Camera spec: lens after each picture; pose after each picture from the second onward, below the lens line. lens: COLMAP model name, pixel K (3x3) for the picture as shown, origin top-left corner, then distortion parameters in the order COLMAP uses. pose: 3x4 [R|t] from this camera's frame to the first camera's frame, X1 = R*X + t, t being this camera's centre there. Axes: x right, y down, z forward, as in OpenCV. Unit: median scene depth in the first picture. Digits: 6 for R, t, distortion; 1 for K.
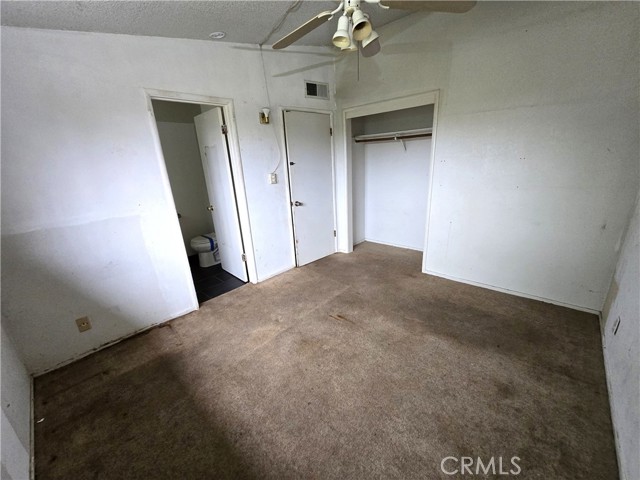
lens RADIAL K [[262.1, 0, 322.4], [0, 262.1, 243.8], [0, 0, 1]] dist [-0.002656, 0.000103]
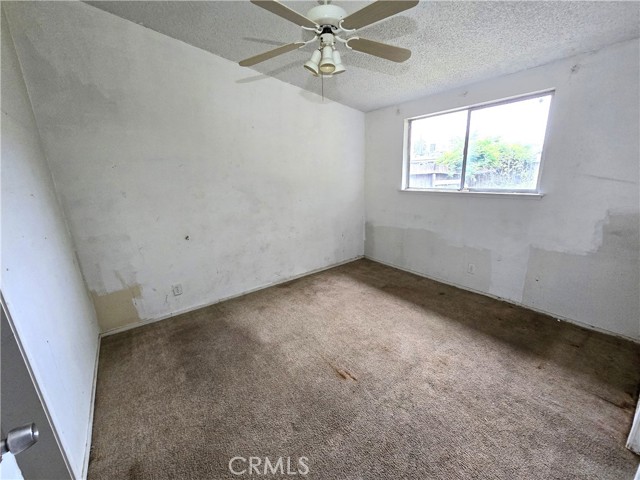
lens RADIAL K [[262.1, 0, 322.4], [0, 262.1, 243.8], [0, 0, 1]] dist [-0.002656, 0.000103]
pose [[-0.978736, 0.035826, 0.201973, -0.043447], [0.140504, 0.834466, 0.532846, -0.483319], [-0.149450, 0.549893, -0.821756, 1.544927]]
